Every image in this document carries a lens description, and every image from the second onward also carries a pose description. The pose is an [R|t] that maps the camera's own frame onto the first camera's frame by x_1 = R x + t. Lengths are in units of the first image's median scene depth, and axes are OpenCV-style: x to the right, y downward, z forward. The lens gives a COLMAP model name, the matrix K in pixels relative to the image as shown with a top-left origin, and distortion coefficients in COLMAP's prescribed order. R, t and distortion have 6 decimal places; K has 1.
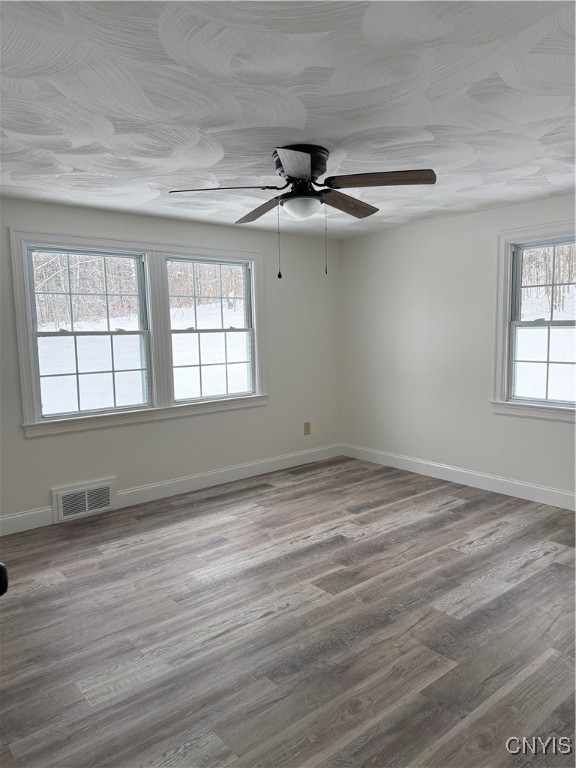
lens RADIAL K [[544.7, 0, 284.5], [0, 544.7, 387.4], [0, 0, 1]] dist [0.051705, -0.005767]
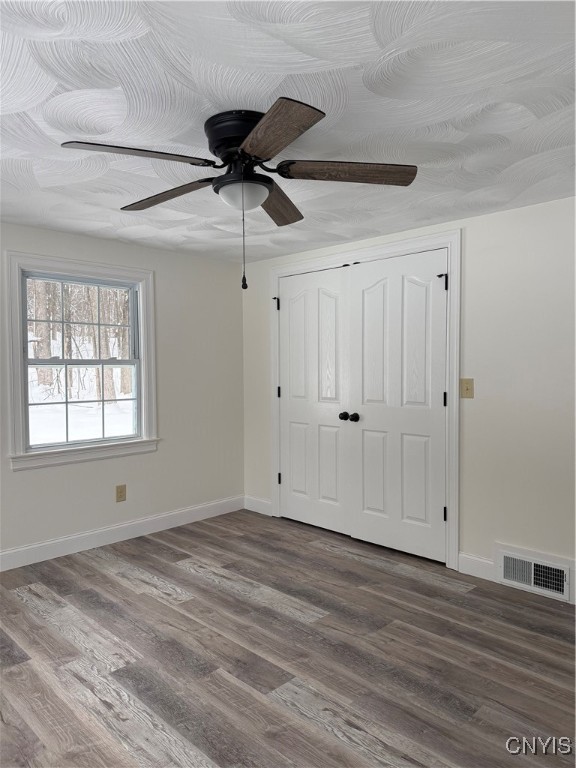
lens RADIAL K [[544.7, 0, 288.0], [0, 544.7, 381.7], [0, 0, 1]] dist [0.051705, -0.005767]
pose [[-0.112112, -0.011539, 0.993629, -0.598796], [0.105375, 0.994156, 0.023435, -0.075399], [-0.988093, 0.107331, -0.110241, 0.843313]]
